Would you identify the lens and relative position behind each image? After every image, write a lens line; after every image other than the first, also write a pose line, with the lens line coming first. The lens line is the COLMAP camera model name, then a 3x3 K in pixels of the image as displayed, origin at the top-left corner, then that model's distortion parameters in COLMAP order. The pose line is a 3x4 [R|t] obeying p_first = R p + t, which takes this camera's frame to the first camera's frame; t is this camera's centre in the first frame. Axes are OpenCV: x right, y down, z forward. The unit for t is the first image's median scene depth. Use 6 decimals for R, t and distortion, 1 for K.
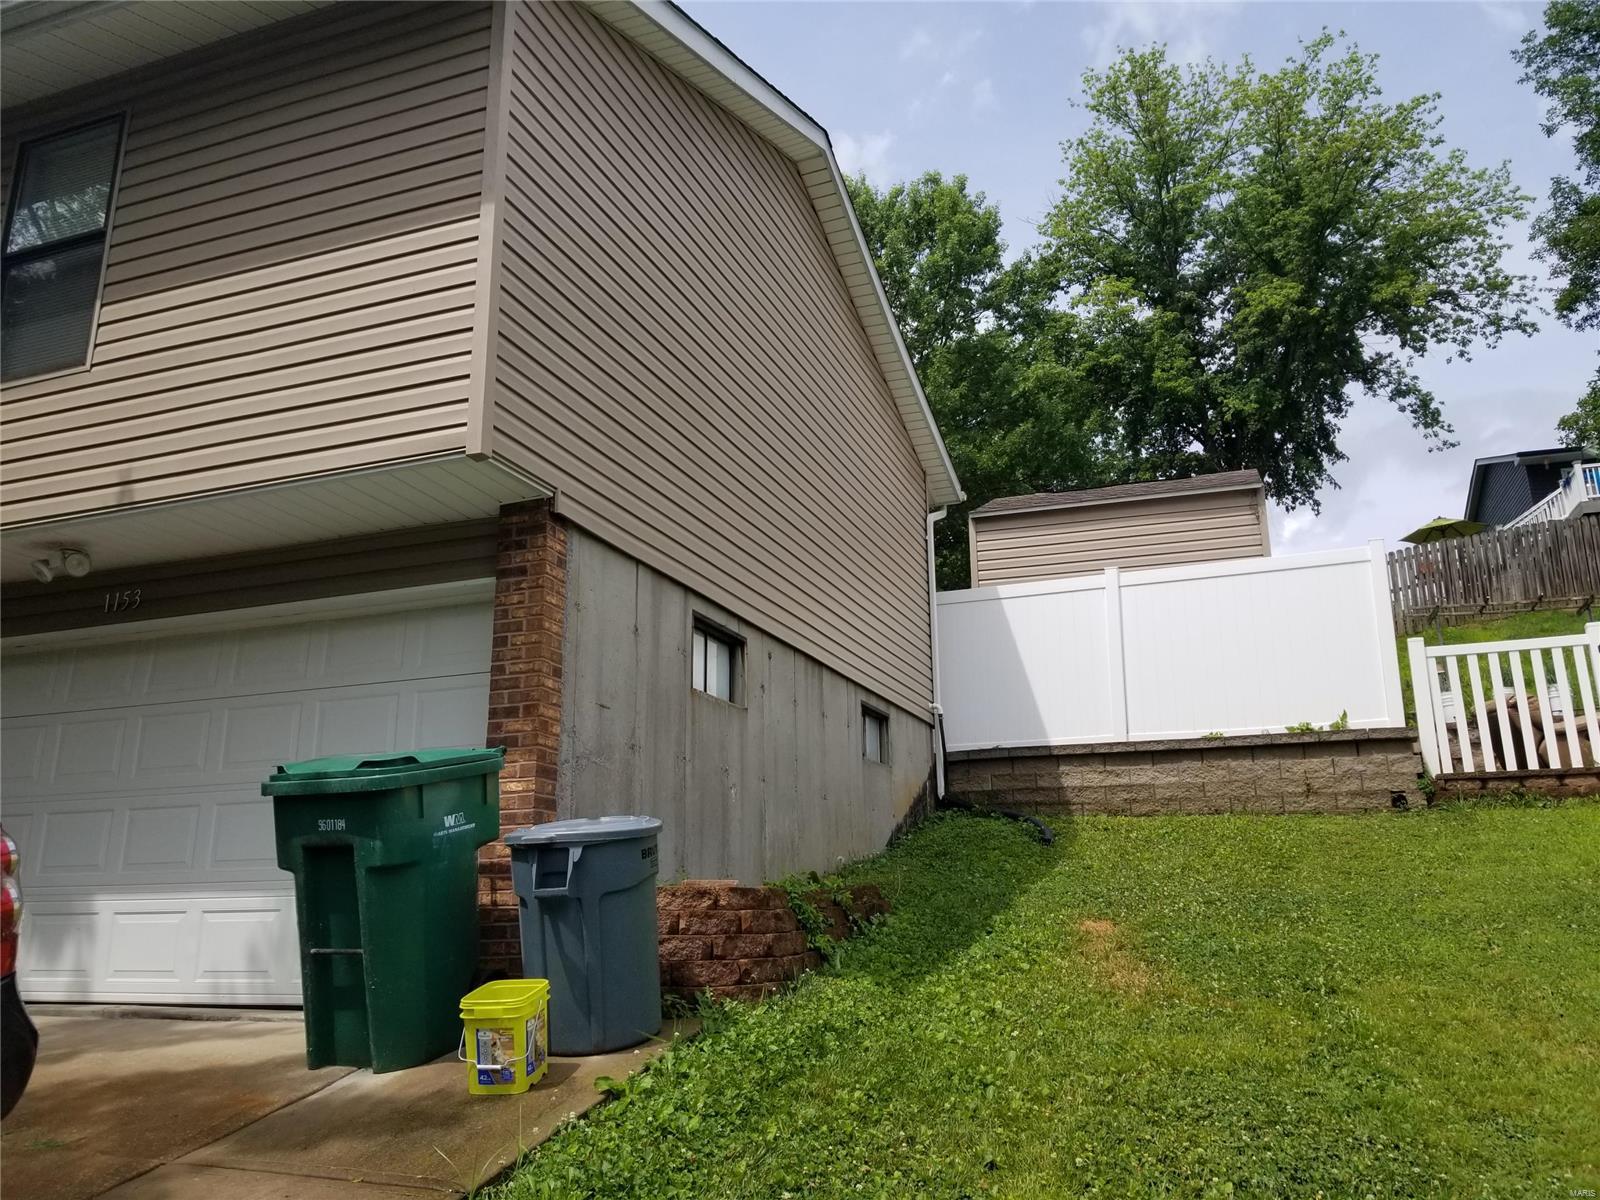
lens RADIAL K [[1281.1, 0, 776.7], [0, 1281.1, 594.1], [0, 0, 1]] dist [0.079274, -0.164714]
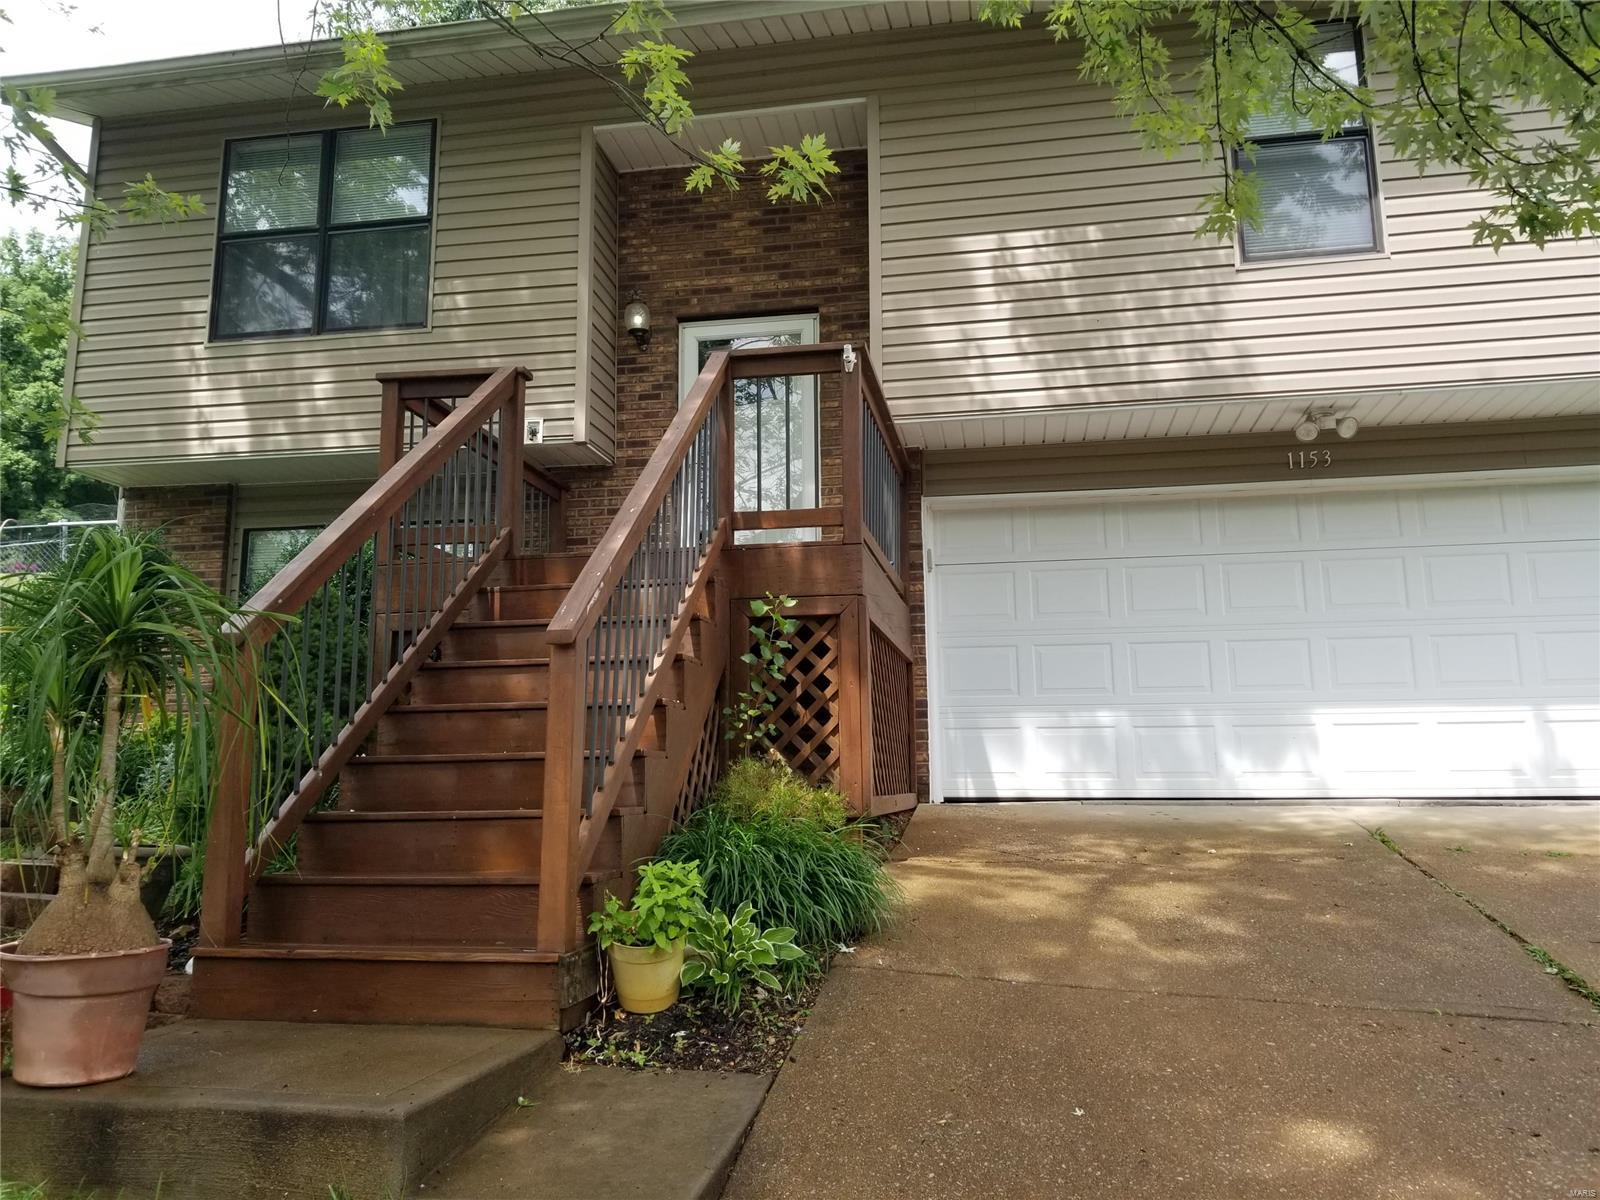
lens RADIAL K [[1281.1, 0, 776.7], [0, 1281.1, 594.1], [0, 0, 1]] dist [0.079274, -0.164714]
pose [[0.984731, 0.033210, 0.170887, -1.251496], [-0.050414, 0.993973, 0.097342, 0.039669], [-0.166625, -0.104470, 0.980470, -0.066610]]
